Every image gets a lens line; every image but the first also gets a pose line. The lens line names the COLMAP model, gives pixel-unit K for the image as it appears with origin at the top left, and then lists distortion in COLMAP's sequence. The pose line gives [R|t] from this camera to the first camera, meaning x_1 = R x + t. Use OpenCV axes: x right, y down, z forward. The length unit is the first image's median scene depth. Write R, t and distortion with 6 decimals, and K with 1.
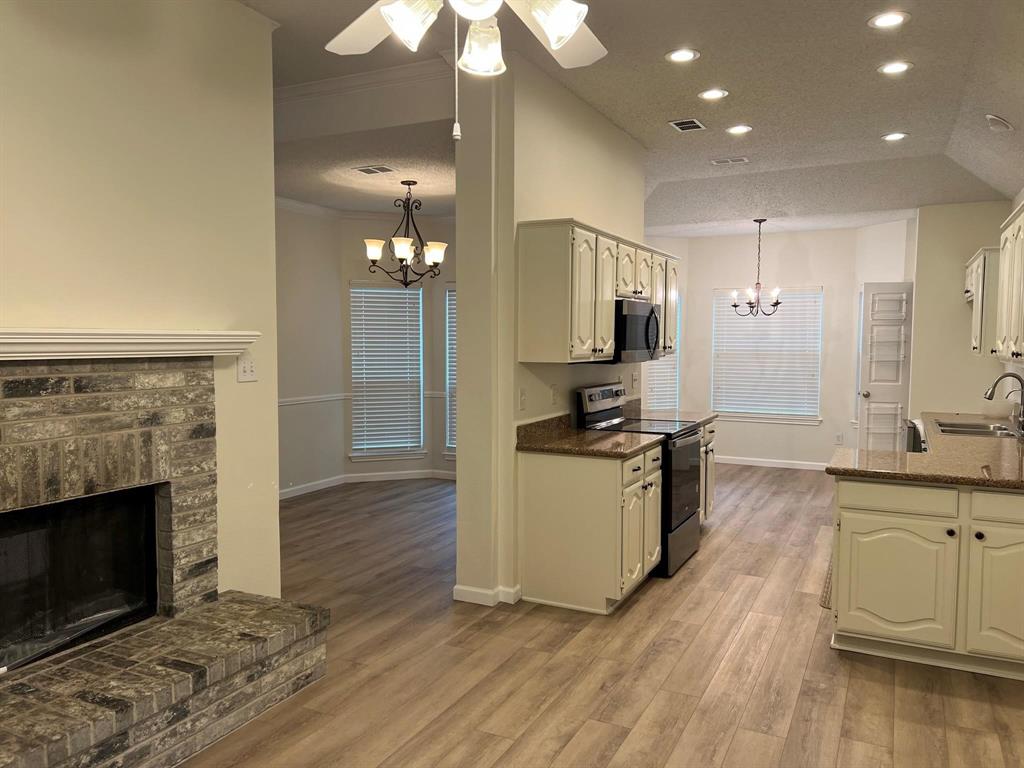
lens RADIAL K [[768.9, 0, 512.0], [0, 768.9, 384.0], [0, 0, 1]] dist [0.012716, 0.000273]
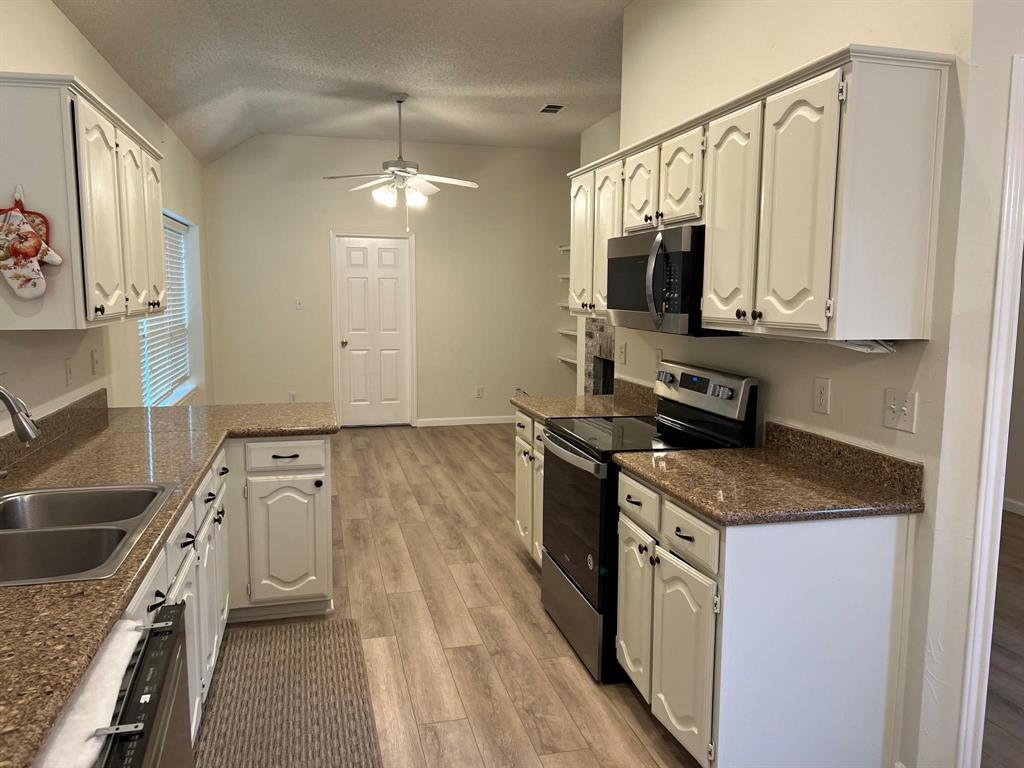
lens RADIAL K [[774.6, 0, 512.0], [0, 774.6, 384.0], [0, 0, 1]] dist [0.050783, -0.004349]
pose [[-0.758007, 0.067841, -0.648709, 1.116621], [-0.052230, 0.985069, 0.164046, -0.141527], [0.650152, 0.158230, -0.743146, 2.370984]]
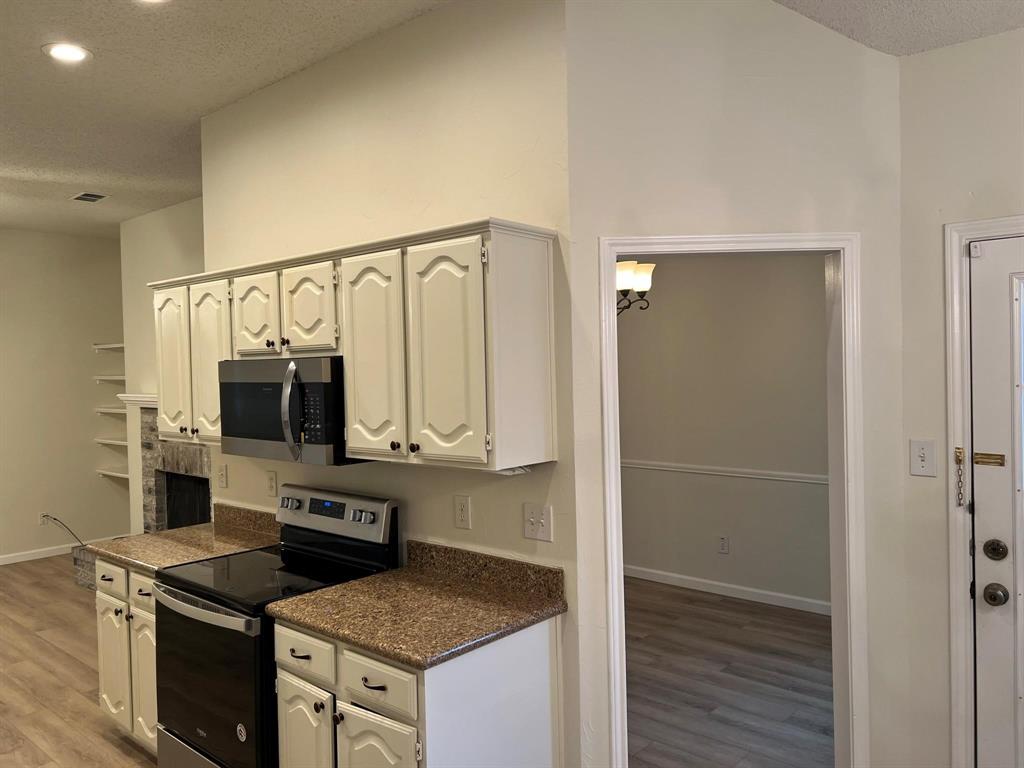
lens RADIAL K [[786.0, 0, 512.0], [0, 786.0, 384.0], [0, 0, 1]] dist [0.055245, -0.048226]
pose [[-0.268227, 0.025897, -0.963007, 1.183407], [-0.036357, 0.998654, 0.036982, -0.195862], [0.962669, 0.044931, -0.266925, 2.252472]]
